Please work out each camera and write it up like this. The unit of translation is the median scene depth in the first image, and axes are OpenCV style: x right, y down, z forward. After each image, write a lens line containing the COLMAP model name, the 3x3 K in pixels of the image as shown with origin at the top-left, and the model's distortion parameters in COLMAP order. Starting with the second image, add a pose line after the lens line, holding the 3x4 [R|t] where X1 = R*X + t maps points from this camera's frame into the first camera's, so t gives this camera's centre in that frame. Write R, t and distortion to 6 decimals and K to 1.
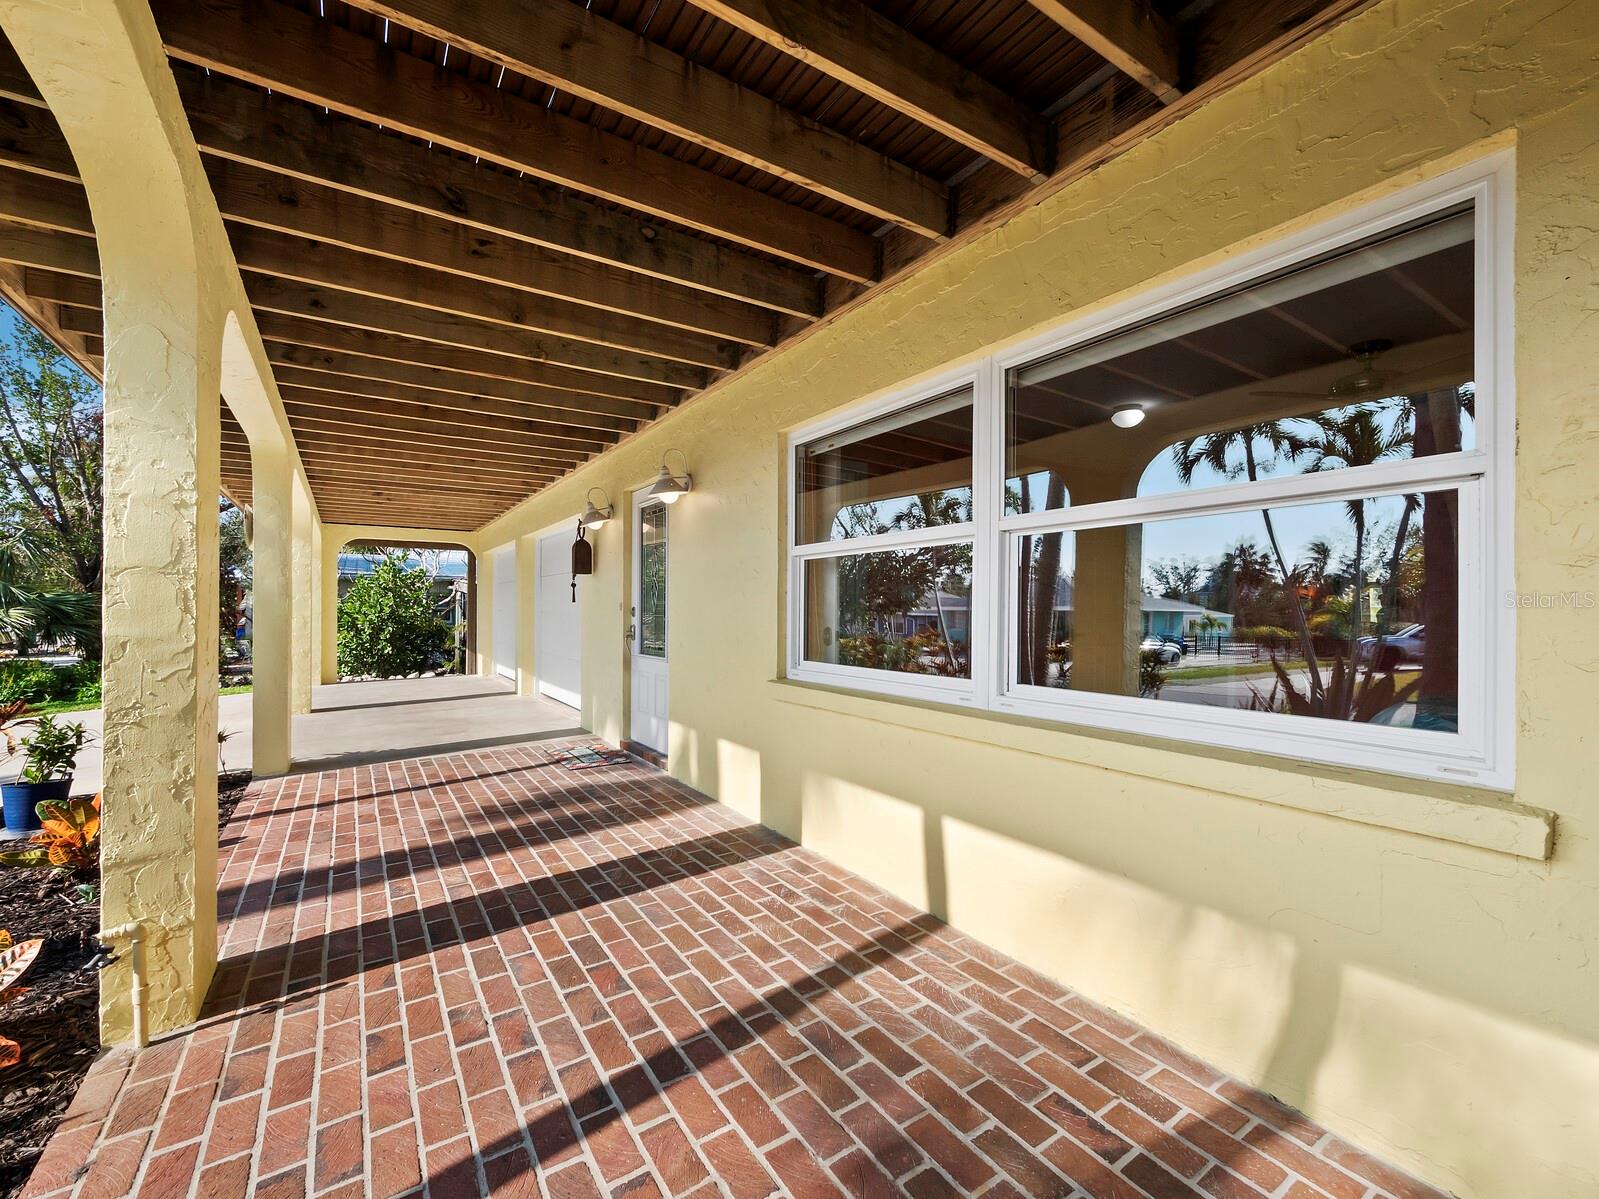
lens RADIAL K [[677.1, 0, 796.4], [0, 677.1, 606.9], [0, 0, 1]] dist [-0.002660, 0.000745]
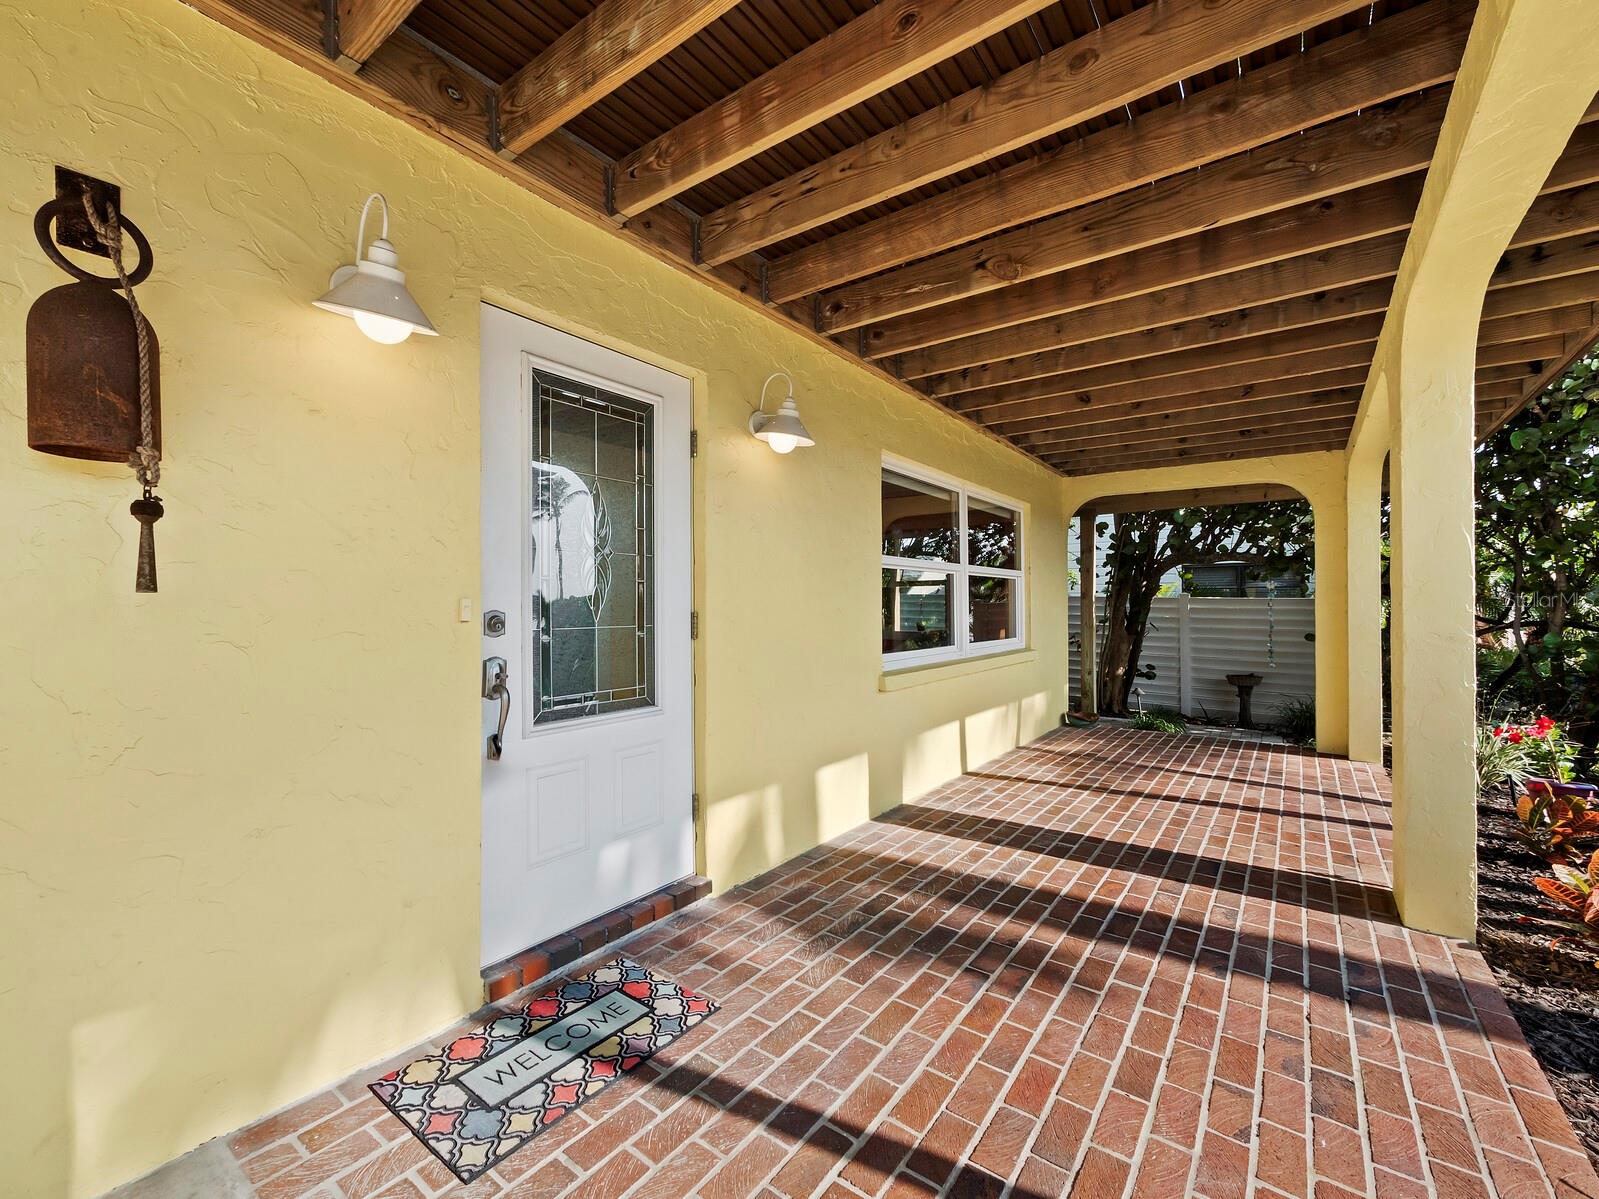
lens RADIAL K [[677.1, 0, 796.7], [0, 677.1, 604.2], [0, 0, 1]] dist [-0.002660, 0.000745]
pose [[-0.343062, -0.000041, 0.939313, -1.185640], [-0.002570, 0.999996, -0.000895, -0.005418], [-0.939309, -0.002721, -0.343061, 1.768940]]
